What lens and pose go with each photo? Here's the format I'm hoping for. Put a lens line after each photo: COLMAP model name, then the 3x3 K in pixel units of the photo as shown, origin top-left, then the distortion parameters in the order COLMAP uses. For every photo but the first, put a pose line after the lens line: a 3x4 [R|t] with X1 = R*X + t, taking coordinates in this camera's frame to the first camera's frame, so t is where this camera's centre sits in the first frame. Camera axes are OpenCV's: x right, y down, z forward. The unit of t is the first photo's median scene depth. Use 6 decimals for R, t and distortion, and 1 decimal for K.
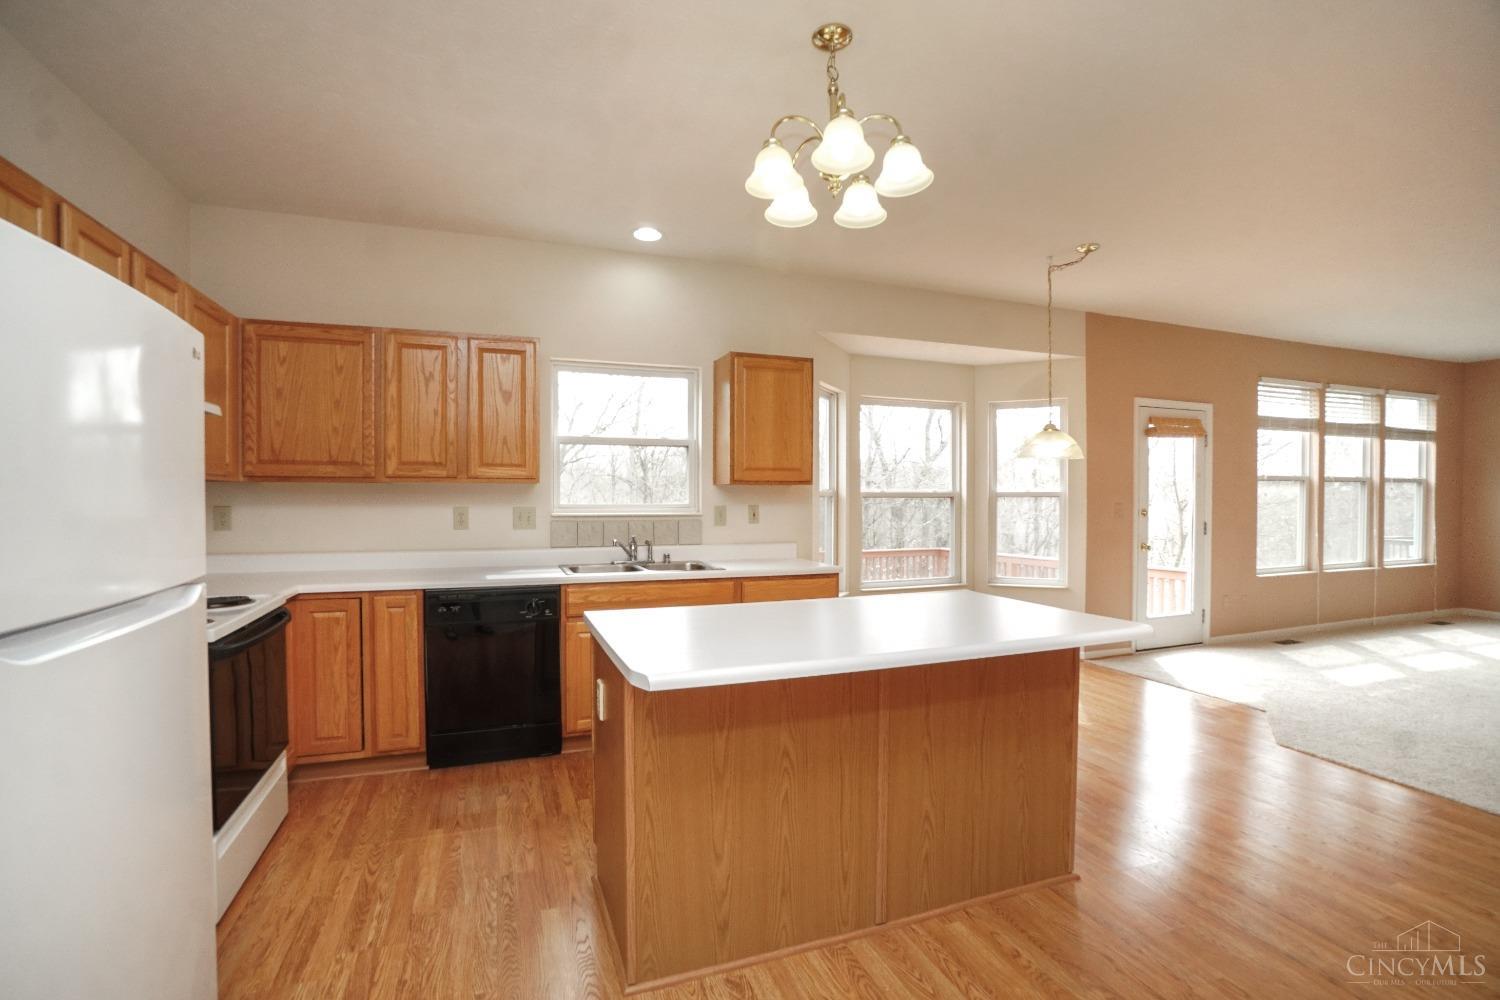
lens RADIAL K [[675.0, 0, 751.4], [0, 675.0, 498.2], [0, 0, 1]] dist [-0.041188, 0.005736]
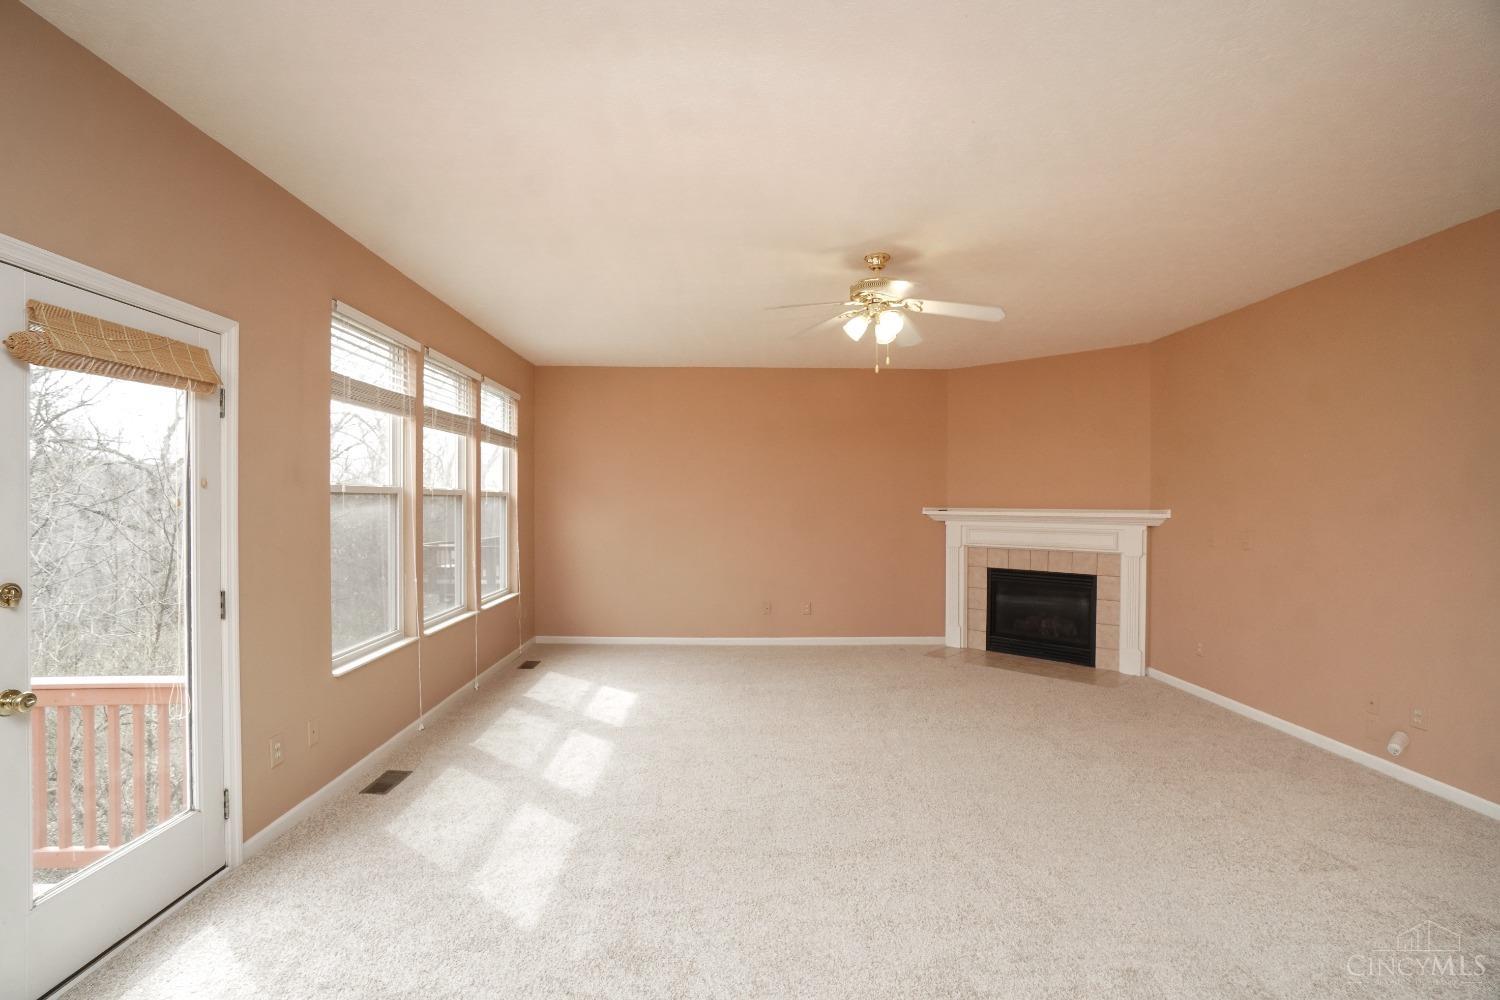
lens RADIAL K [[675.0, 0, 751.1], [0, 675.0, 507.9], [0, 0, 1]] dist [-0.041188, 0.005736]
pose [[0.308300, -0.010201, 0.951234, 0.366553], [0.000134, 0.999943, 0.010680, -0.022611], [-0.951289, -0.003165, 0.308284, 0.515945]]
